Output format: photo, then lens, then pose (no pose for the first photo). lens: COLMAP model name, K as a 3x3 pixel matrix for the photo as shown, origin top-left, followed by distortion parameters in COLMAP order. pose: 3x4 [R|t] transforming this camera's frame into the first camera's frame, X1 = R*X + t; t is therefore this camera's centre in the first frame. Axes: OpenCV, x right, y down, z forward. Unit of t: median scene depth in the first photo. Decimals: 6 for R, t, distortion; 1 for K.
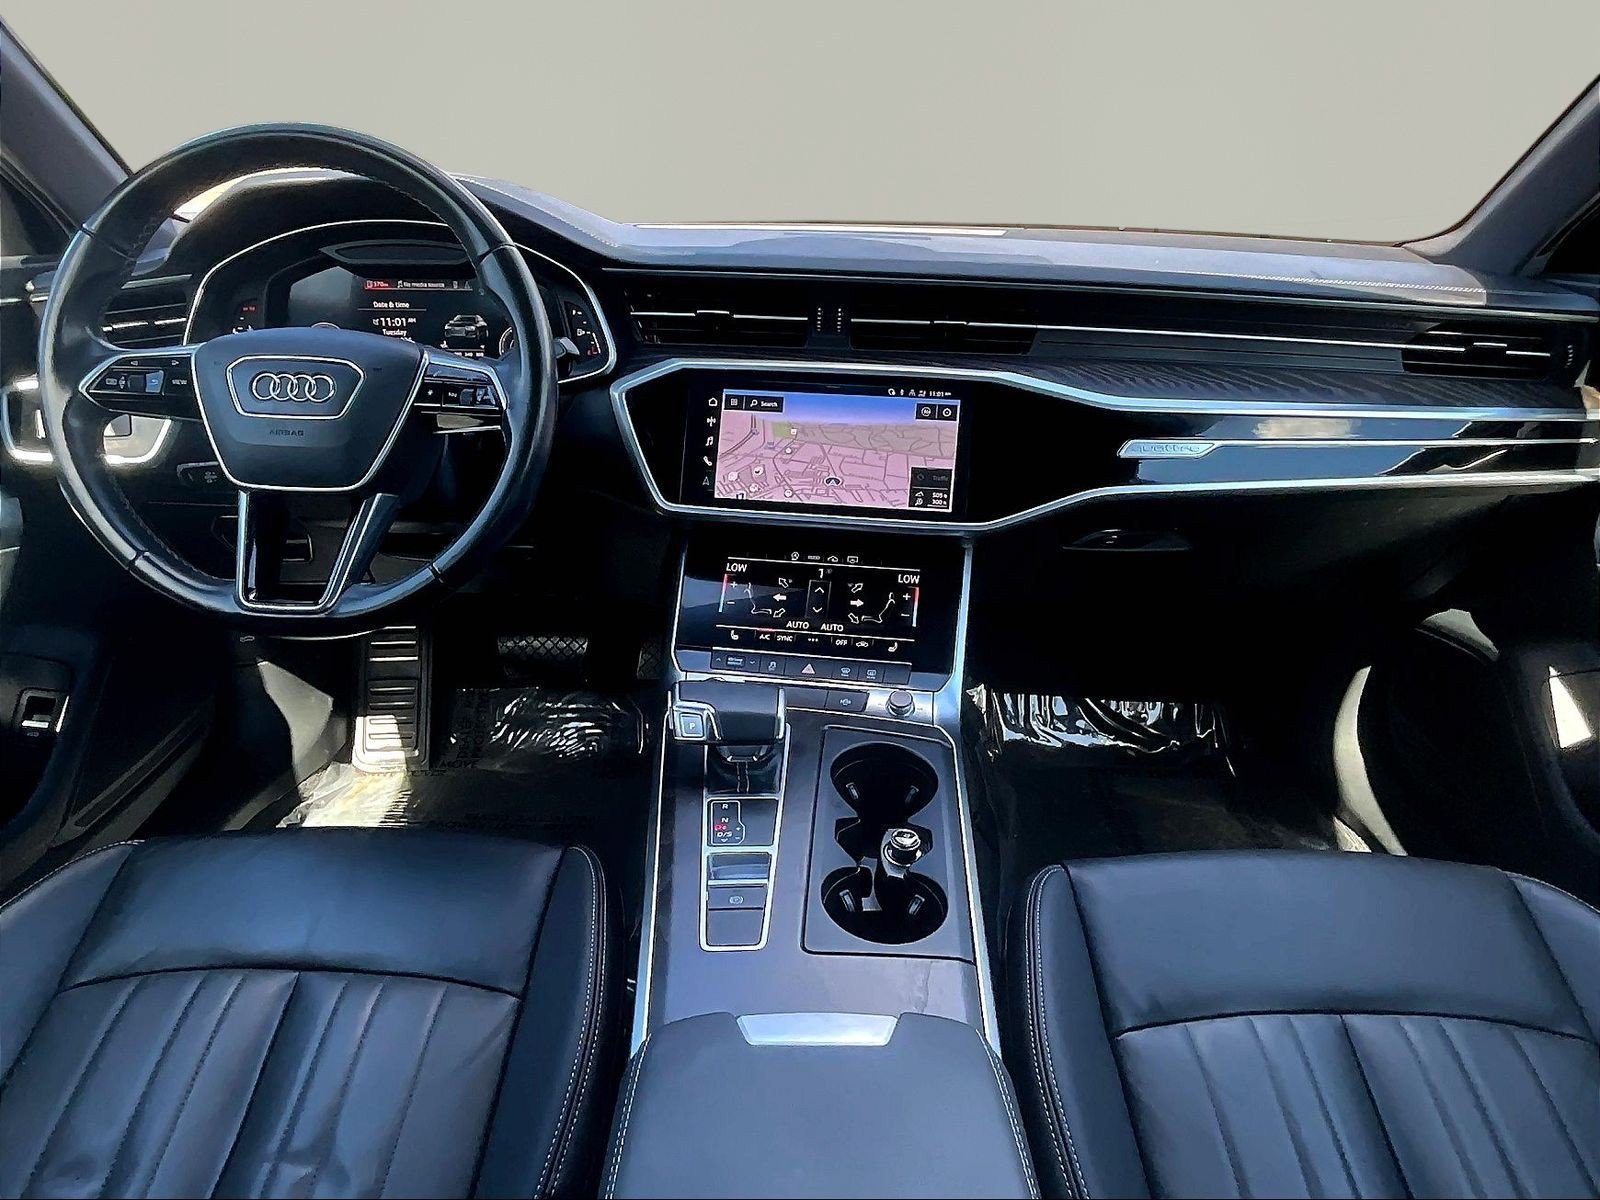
lens RADIAL K [[1035.6, 0, 861.7], [0, 1035.6, 679.4], [0, 0, 1]] dist [-0.005080, -0.002338]
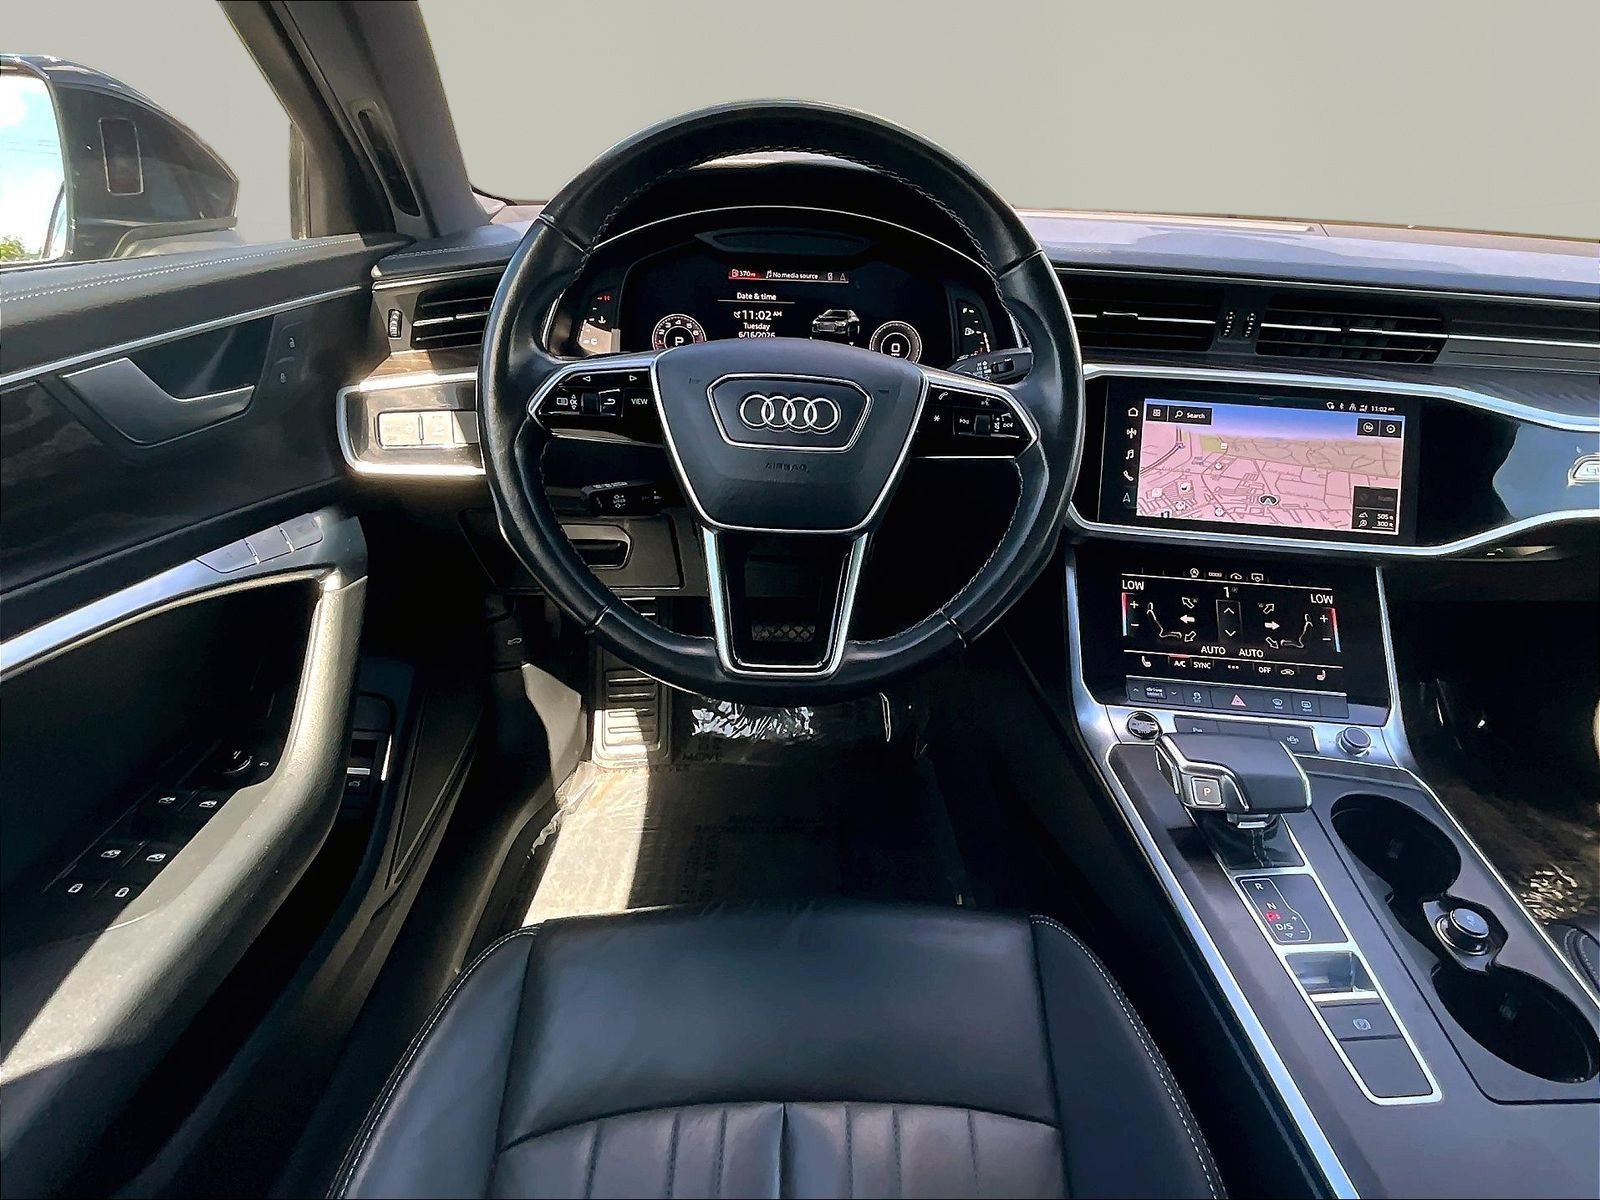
lens RADIAL K [[927.3, 0, 890.7], [0, 927.3, 571.1], [0, 0, 1]] dist [-0.013829, 0.004942]
pose [[0.997148, -0.002236, 0.075444, -0.414231], [0.003668, 0.999816, -0.018849, -0.109246], [-0.075388, 0.019072, 0.996972, 0.191118]]
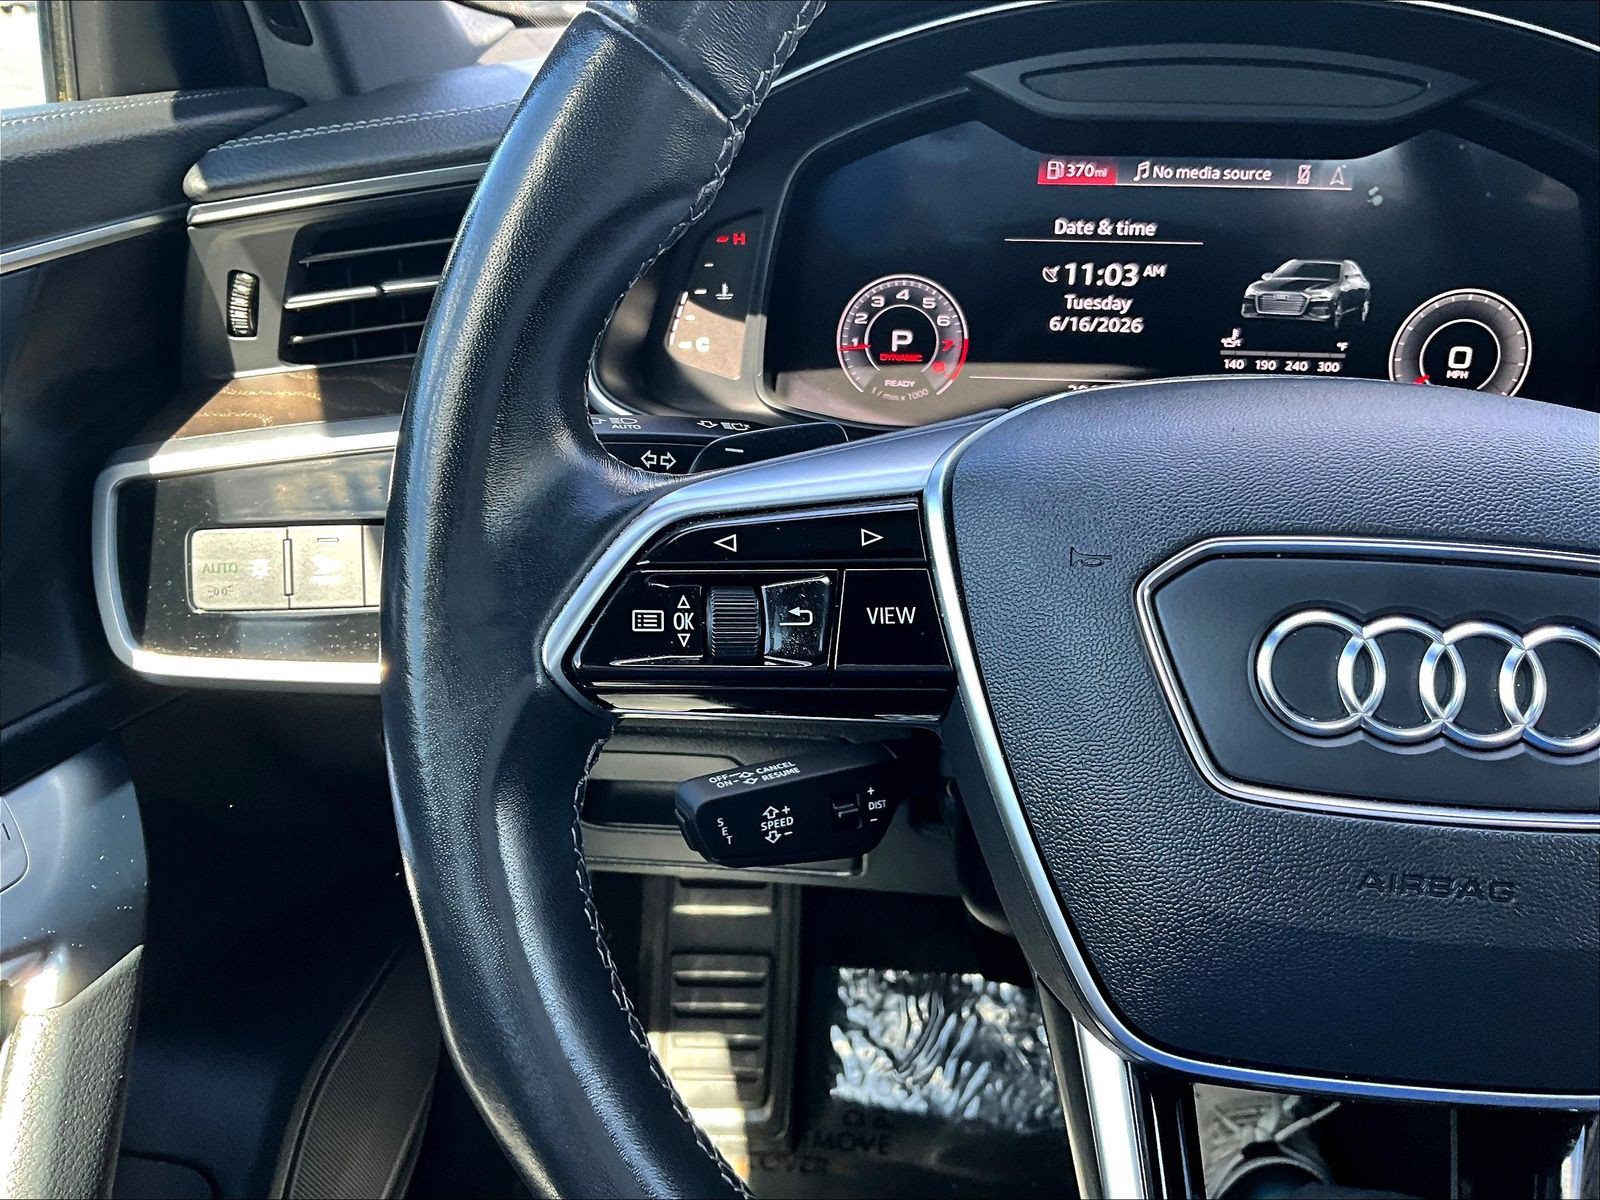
lens RADIAL K [[1386.0, 0, 804.8], [0, 1386.0, 617.9], [0, 0, 1]] dist [0.029698, -0.052815]
pose [[0.993553, 0.038450, -0.106650, -0.520125], [-0.039156, 0.999223, -0.004529, -0.229929], [0.106393, 0.008676, 0.994286, 0.532004]]
